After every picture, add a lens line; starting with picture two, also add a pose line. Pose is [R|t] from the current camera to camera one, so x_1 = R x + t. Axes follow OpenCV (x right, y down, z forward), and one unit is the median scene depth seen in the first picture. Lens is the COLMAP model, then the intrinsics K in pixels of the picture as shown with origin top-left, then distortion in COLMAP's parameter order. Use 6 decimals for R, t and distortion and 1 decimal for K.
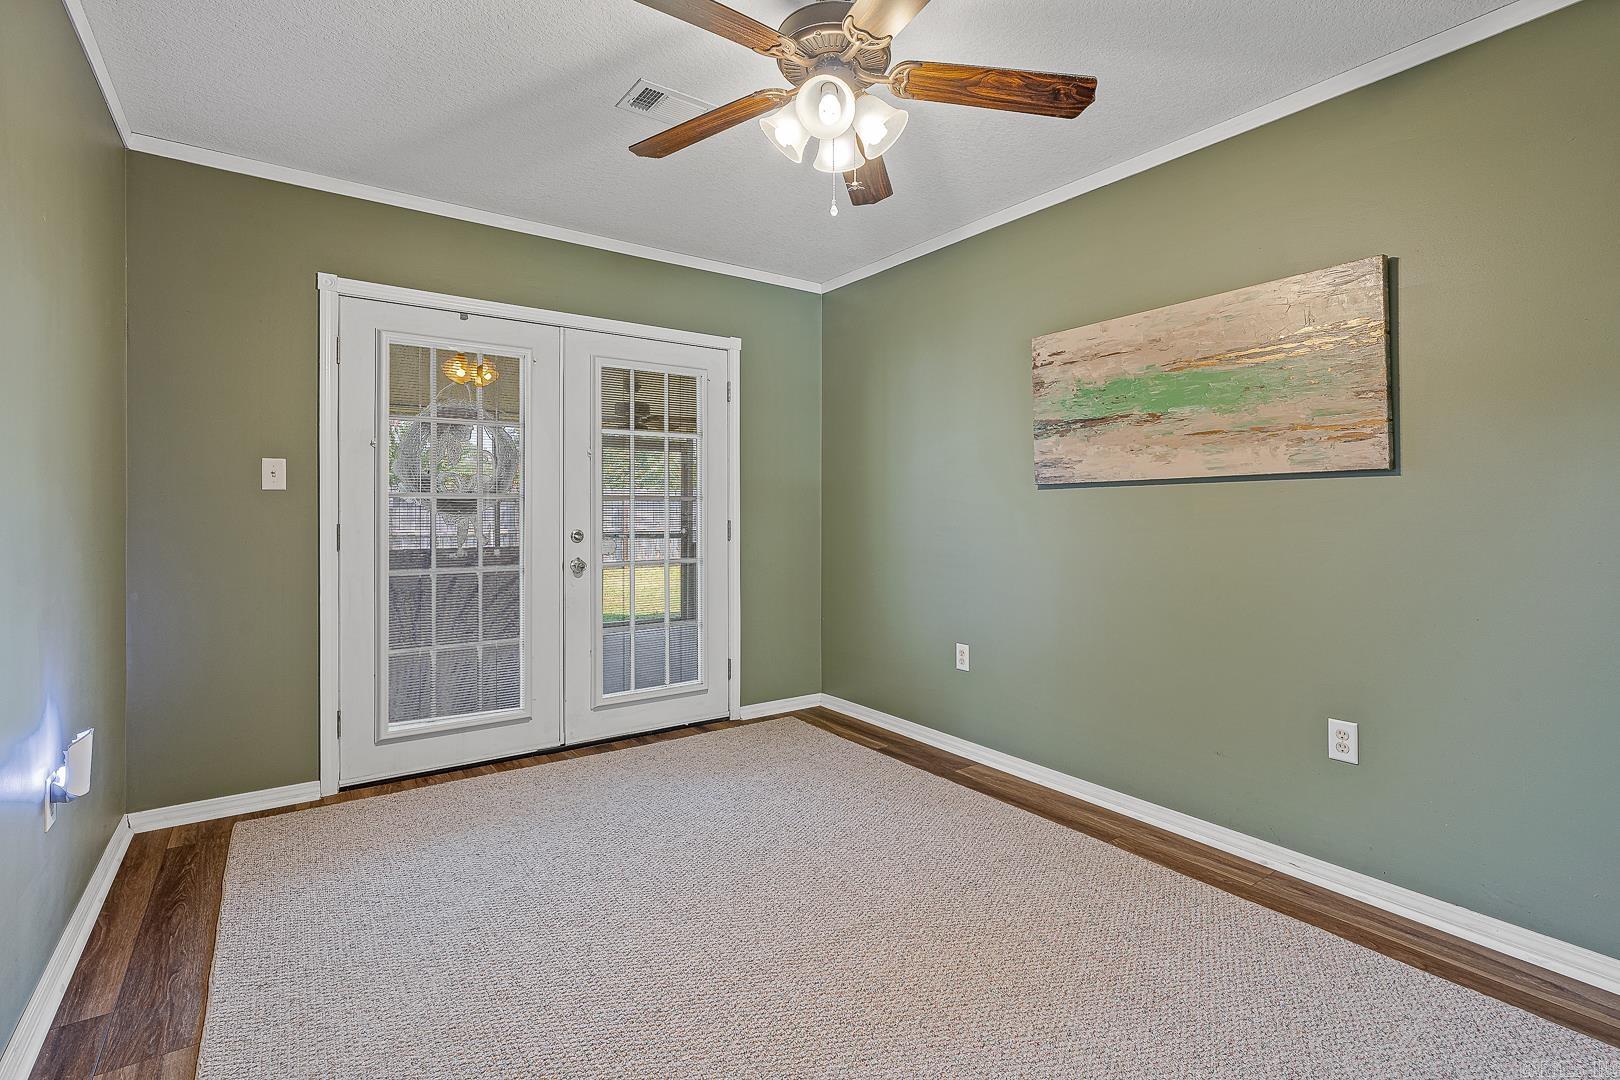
lens RADIAL K [[738.9, 0, 808.0], [0, 738.9, 525.9], [0, 0, 1]] dist [-0.005060, -0.000379]
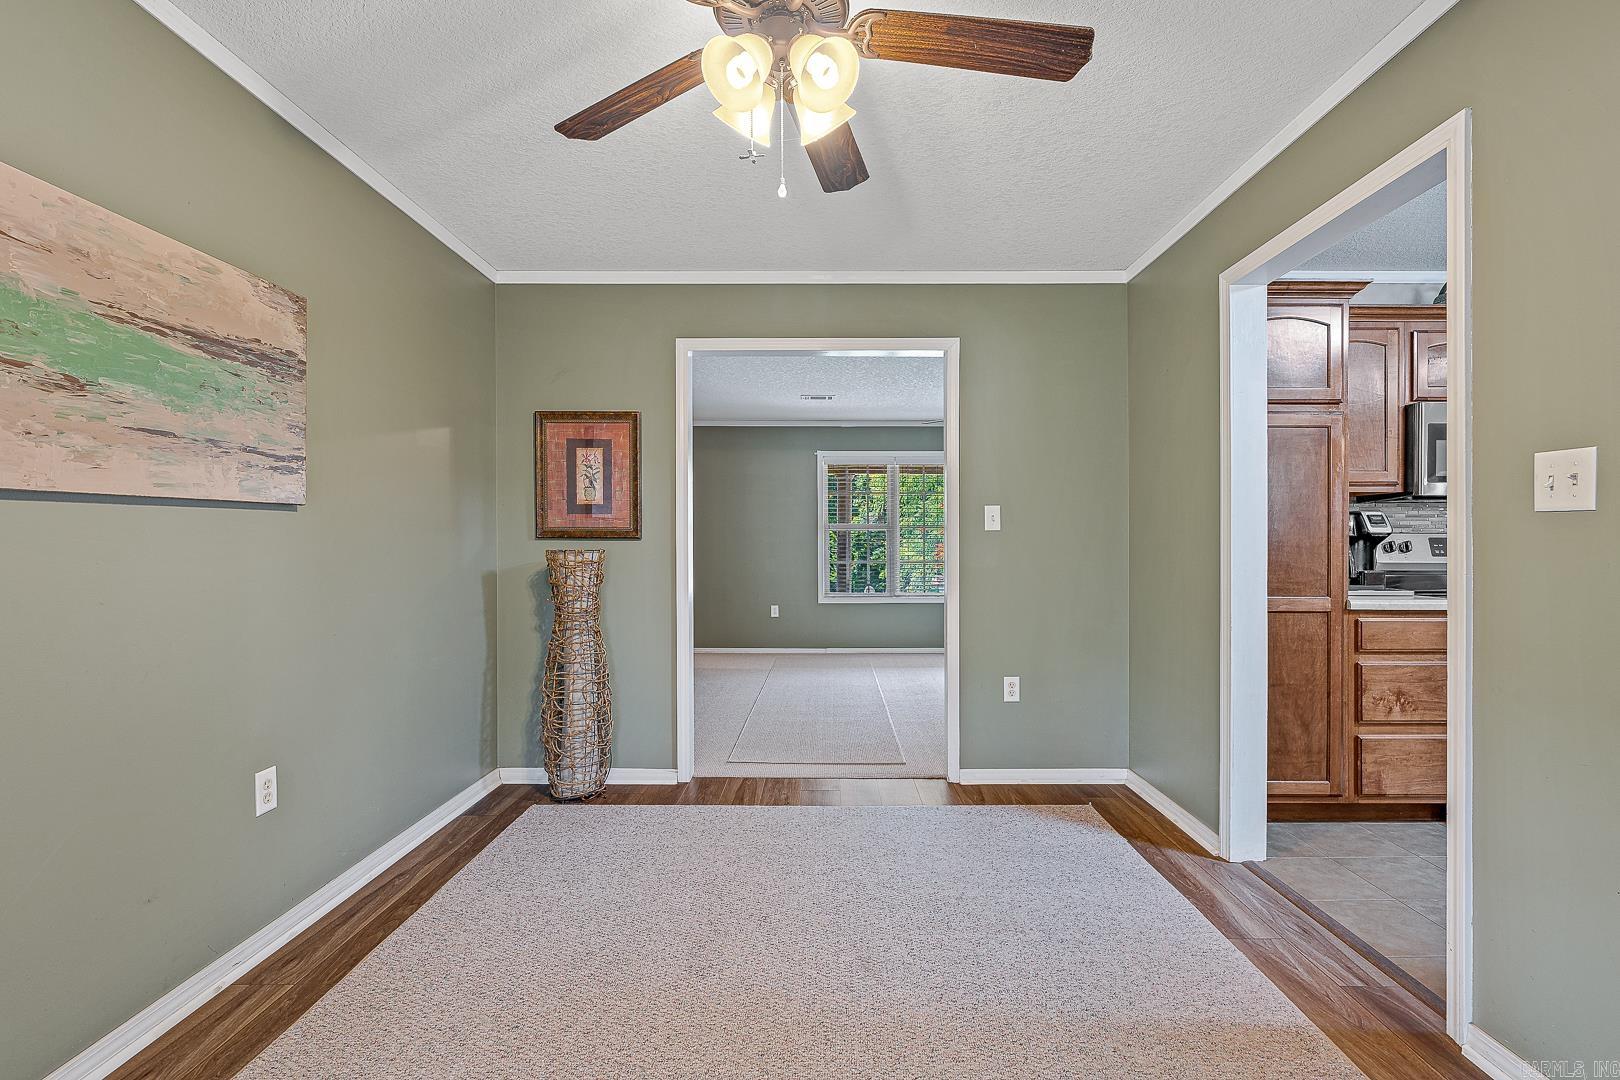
lens RADIAL K [[738.9, 0, 813.7], [0, 738.9, 541.4], [0, 0, 1]] dist [-0.005060, -0.000379]
pose [[-0.801846, -0.004171, 0.597516, -0.345162], [0.008250, 0.999803, 0.018050, -0.032323], [-0.597474, 0.019402, -0.801653, 1.168412]]
